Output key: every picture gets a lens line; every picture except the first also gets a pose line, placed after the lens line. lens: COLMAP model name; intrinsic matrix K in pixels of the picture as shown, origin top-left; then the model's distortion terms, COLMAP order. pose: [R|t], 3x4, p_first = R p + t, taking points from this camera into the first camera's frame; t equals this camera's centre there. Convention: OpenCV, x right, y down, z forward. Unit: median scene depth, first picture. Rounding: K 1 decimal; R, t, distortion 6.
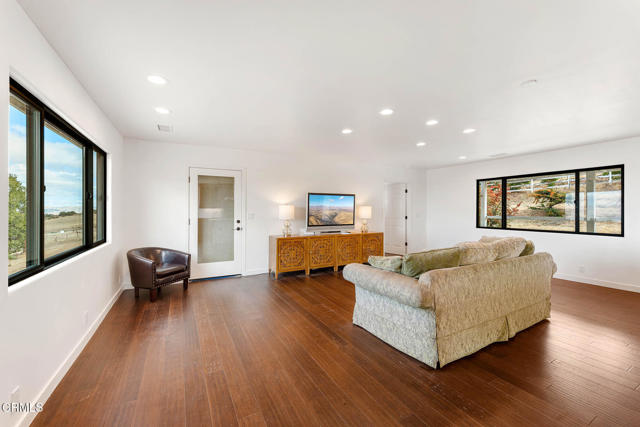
lens RADIAL K [[257.9, 0, 317.7], [0, 257.9, 212.7], [0, 0, 1]] dist [-0.000862, -0.000145]
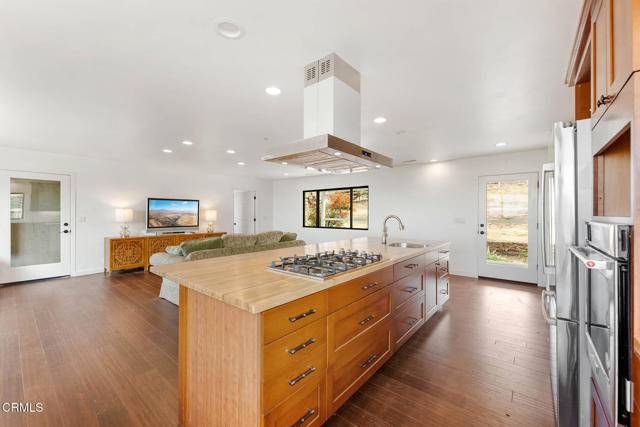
lens RADIAL K [[257.9, 0, 317.7], [0, 257.9, 212.7], [0, 0, 1]] dist [-0.000862, -0.000145]
pose [[0.928592, 0.002189, 0.371096, 0.234784], [0.003372, 0.999892, -0.014336, 0.005469], [-0.371087, 0.014563, 0.928484, -0.322229]]
